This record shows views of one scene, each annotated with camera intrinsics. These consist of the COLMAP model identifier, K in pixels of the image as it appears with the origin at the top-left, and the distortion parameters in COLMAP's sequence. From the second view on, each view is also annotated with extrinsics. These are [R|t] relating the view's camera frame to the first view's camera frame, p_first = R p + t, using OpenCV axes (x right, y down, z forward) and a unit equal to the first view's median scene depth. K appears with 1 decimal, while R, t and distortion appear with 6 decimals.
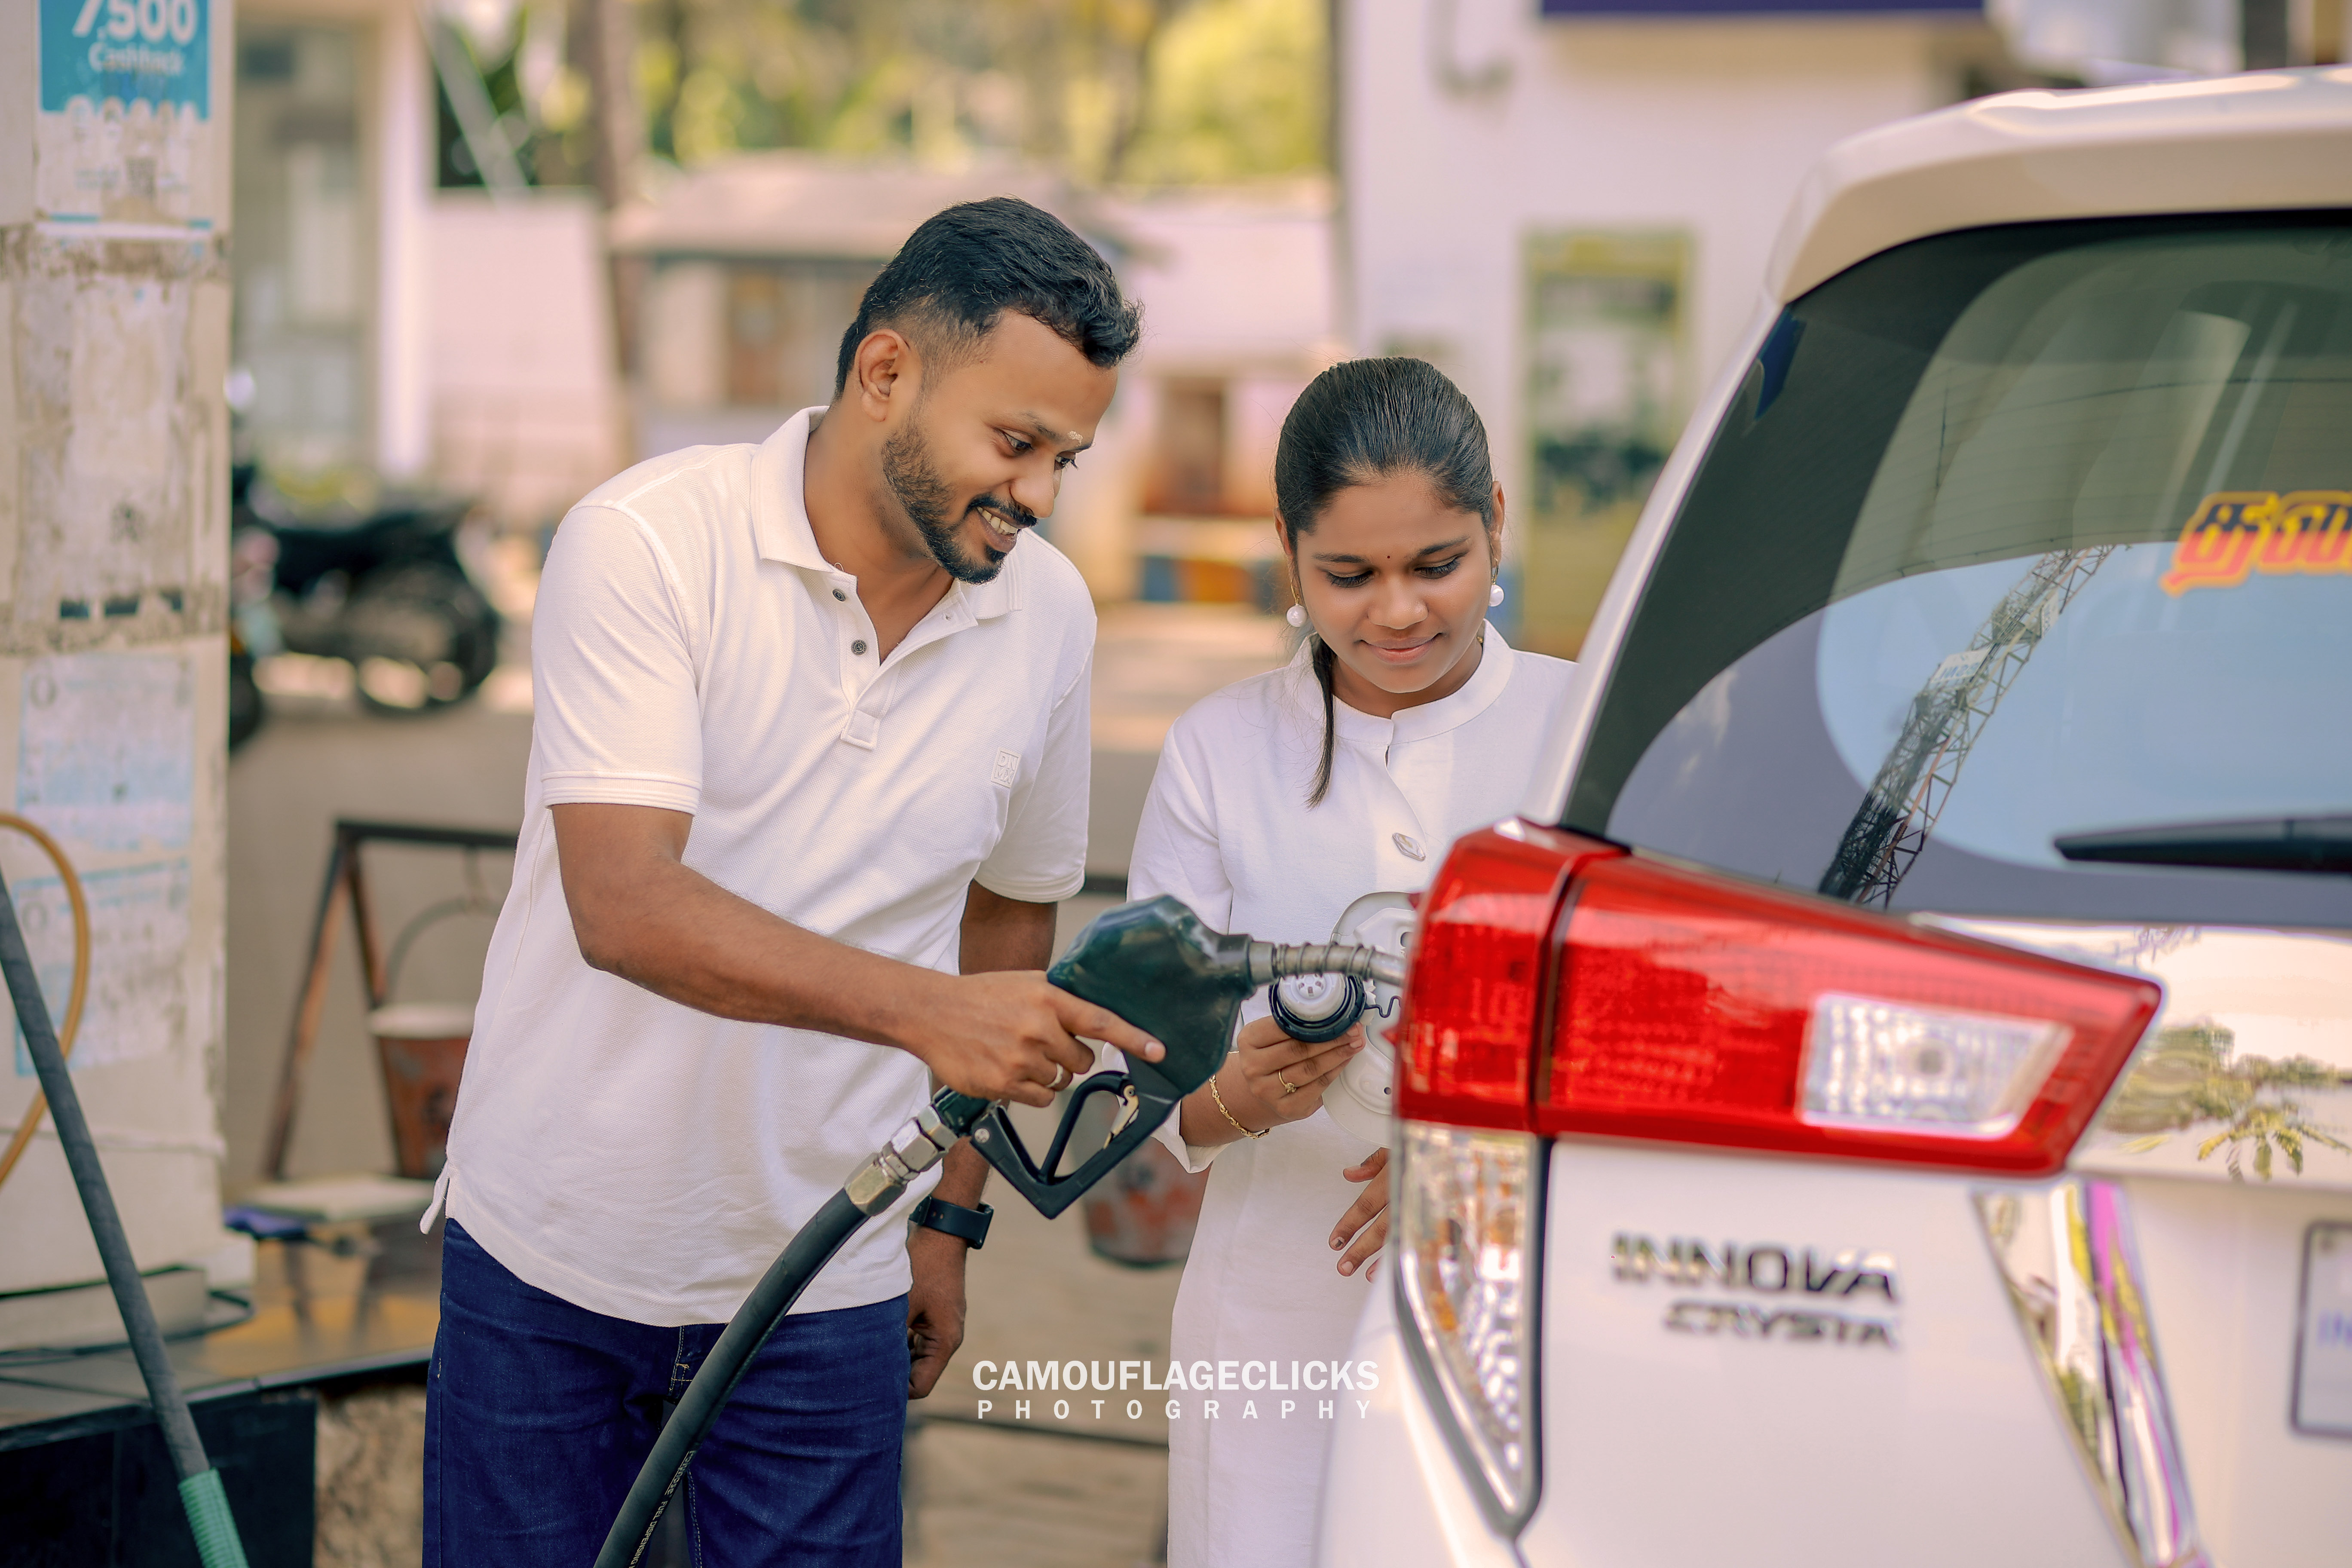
lens RADIAL K [[5942.2, 0, 1168.6], [0, 5942.2, 793.0], [0, 0, 1]] dist [0.123419, 0.000000]
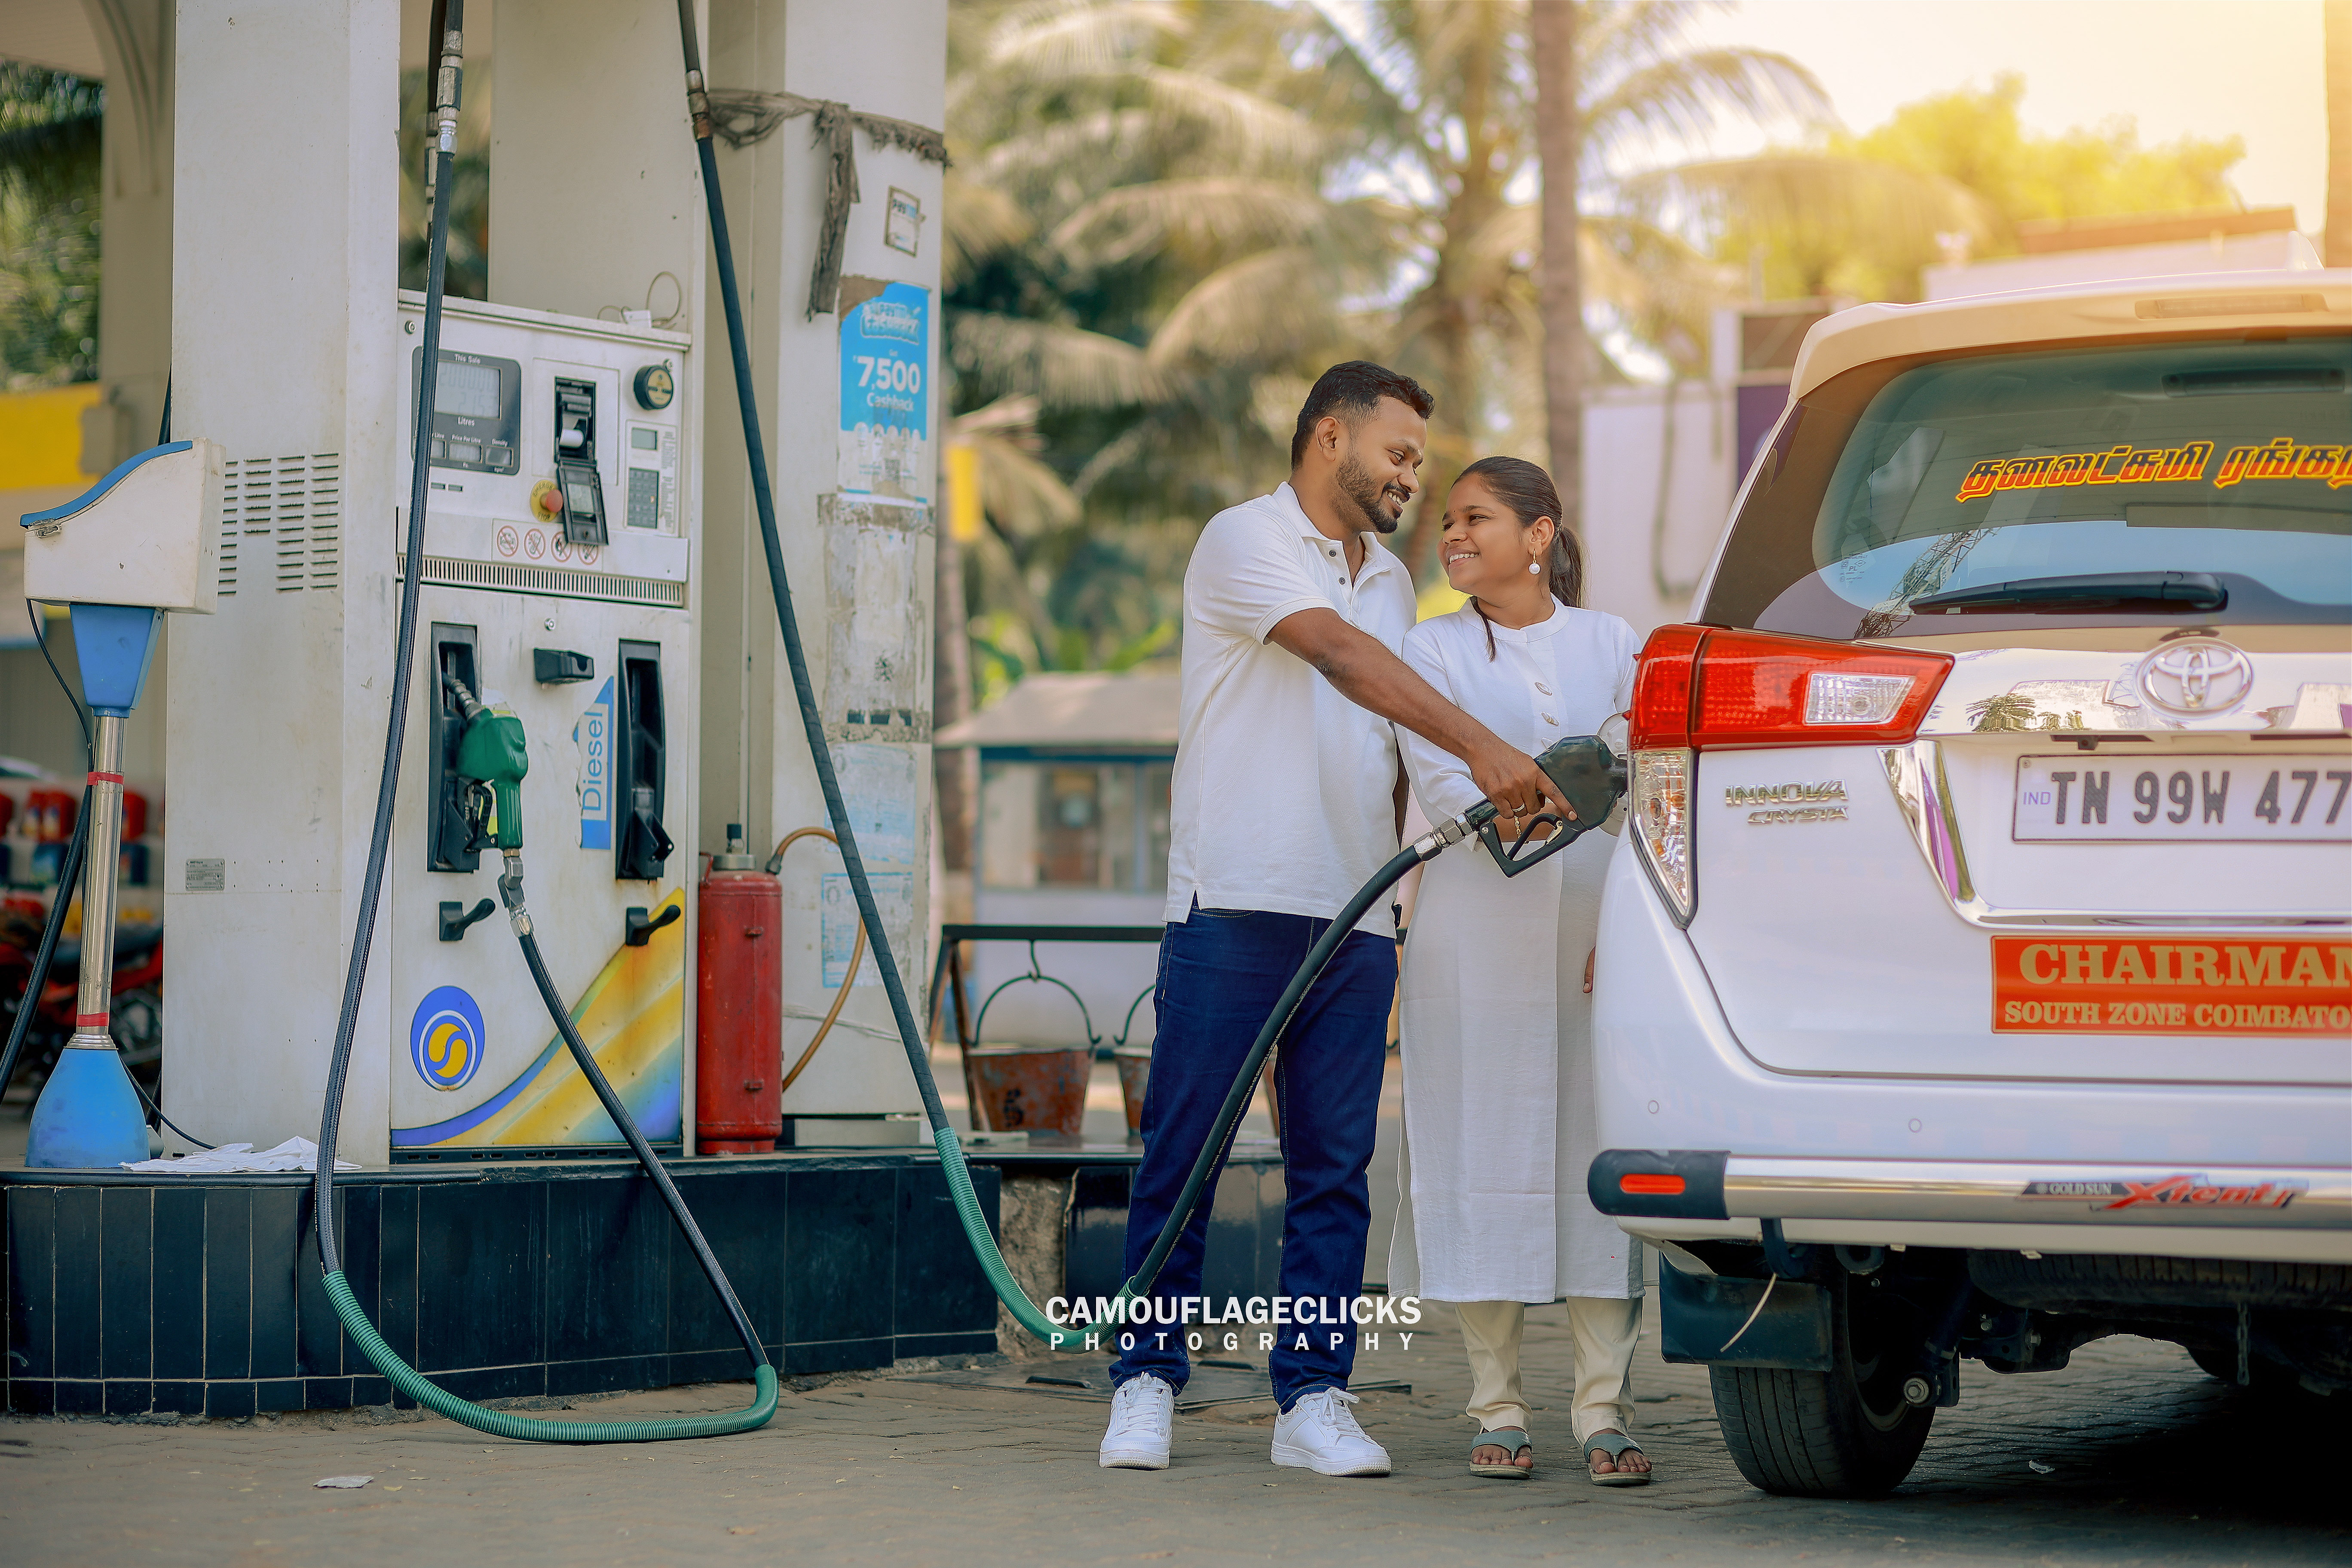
lens RADIAL K [[5942.2, 0, 1180.5], [0, 5942.2, 776.7], [0, 0, 1]] dist [0.123419, 0.000000]
pose [[0.999314, -0.011011, -0.035345, -0.029420], [0.007175, 0.994246, -0.106881, 0.170236], [0.036319, 0.106554, 0.993643, -0.698146]]
